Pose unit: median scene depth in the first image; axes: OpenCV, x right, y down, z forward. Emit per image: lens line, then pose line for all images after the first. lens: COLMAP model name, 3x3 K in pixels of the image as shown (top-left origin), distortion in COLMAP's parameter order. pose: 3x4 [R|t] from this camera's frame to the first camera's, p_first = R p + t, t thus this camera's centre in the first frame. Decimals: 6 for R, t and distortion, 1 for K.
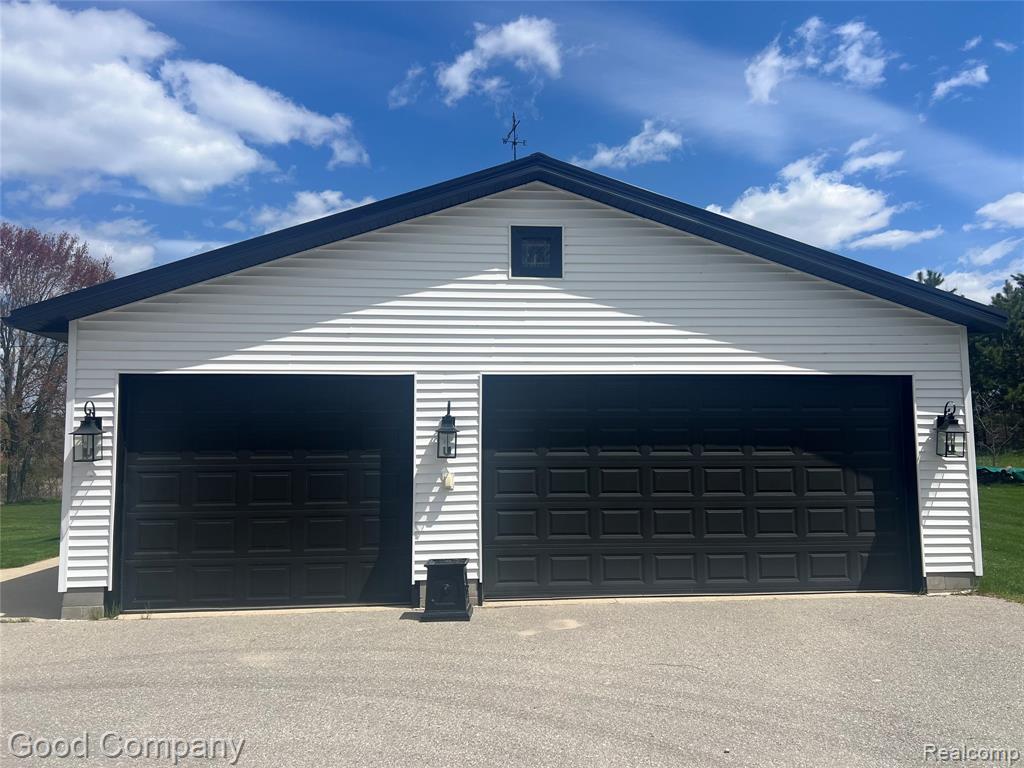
lens RADIAL K [[790.7, 0, 512.0], [0, 790.7, 384.0], [0, 0, 1]] dist [0.108206, -0.156775]
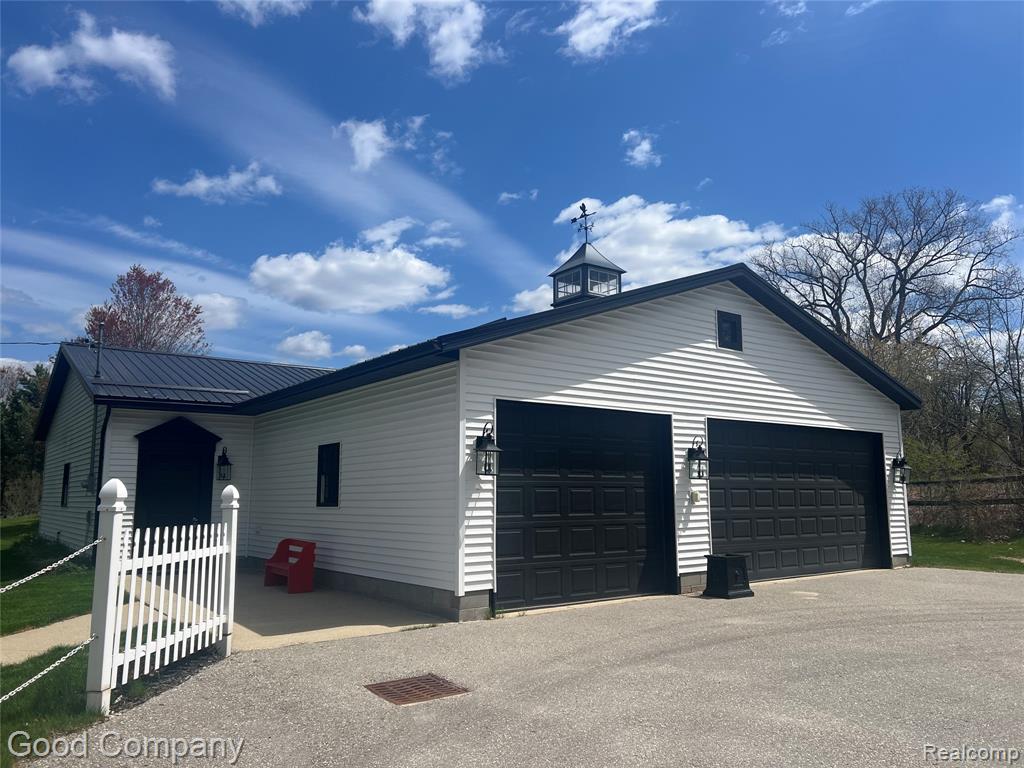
lens RADIAL K [[767.5, 0, 512.0], [0, 767.5, 384.0], [0, 0, 1]] dist [0.088018, -0.137056]
pose [[0.845196, 0.080133, 0.528415, -1.006861], [-0.051509, 0.996307, -0.068700, 0.038073], [-0.531968, 0.030847, 0.846202, 0.065563]]
